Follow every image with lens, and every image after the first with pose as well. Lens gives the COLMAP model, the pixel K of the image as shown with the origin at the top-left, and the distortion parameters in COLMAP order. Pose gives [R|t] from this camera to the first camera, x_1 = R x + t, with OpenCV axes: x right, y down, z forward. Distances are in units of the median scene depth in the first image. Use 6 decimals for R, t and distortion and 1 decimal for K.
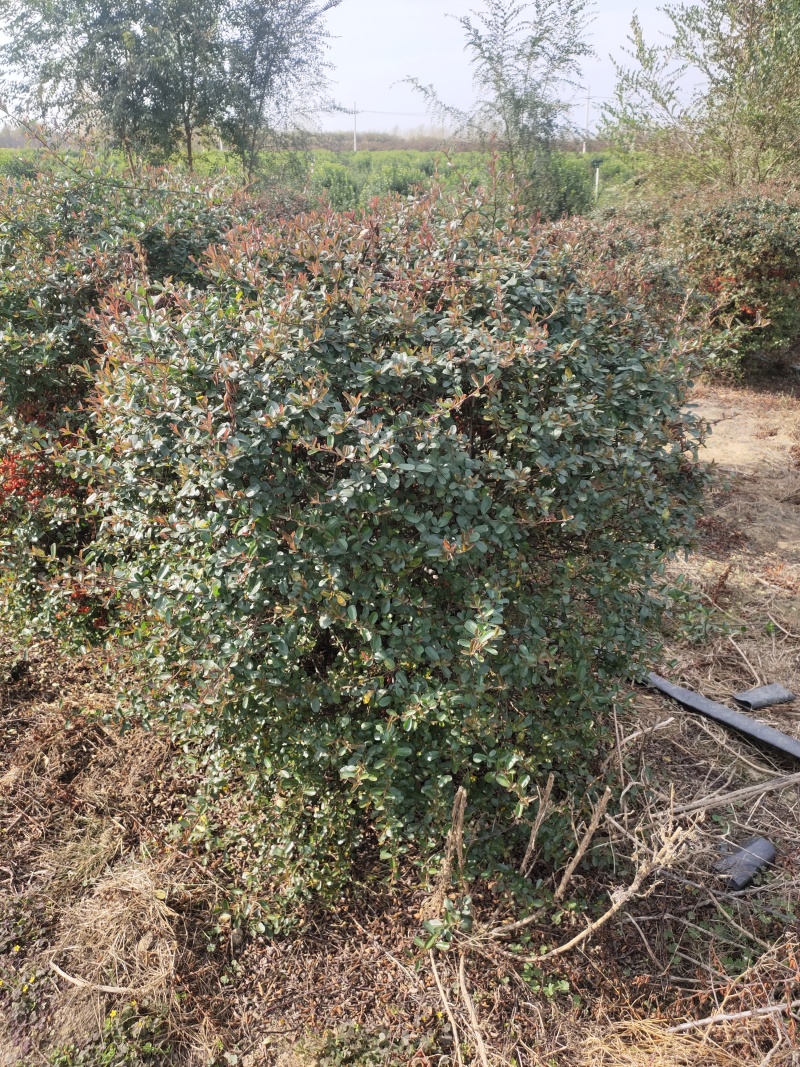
lens RADIAL K [[709.5, 0, 397.9], [0, 709.5, 531.5], [0, 0, 1]] dist [0.010107, 0.003737]
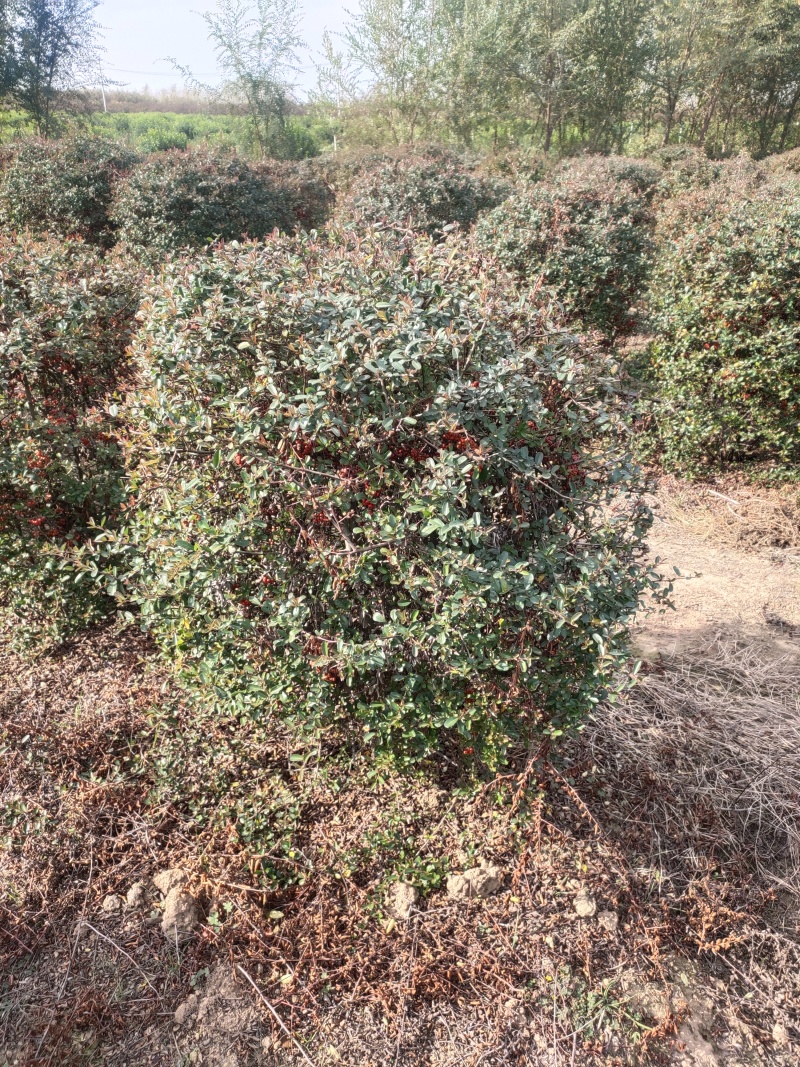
lens RADIAL K [[709.5, 0, 400.9], [0, 709.5, 536.3], [0, 0, 1]] dist [0.010107, 0.003737]
pose [[0.957077, -0.140348, 0.253585, -0.029815], [0.128745, 0.989746, 0.061873, 0.197285], [-0.259668, -0.026569, 0.965332, -0.391420]]
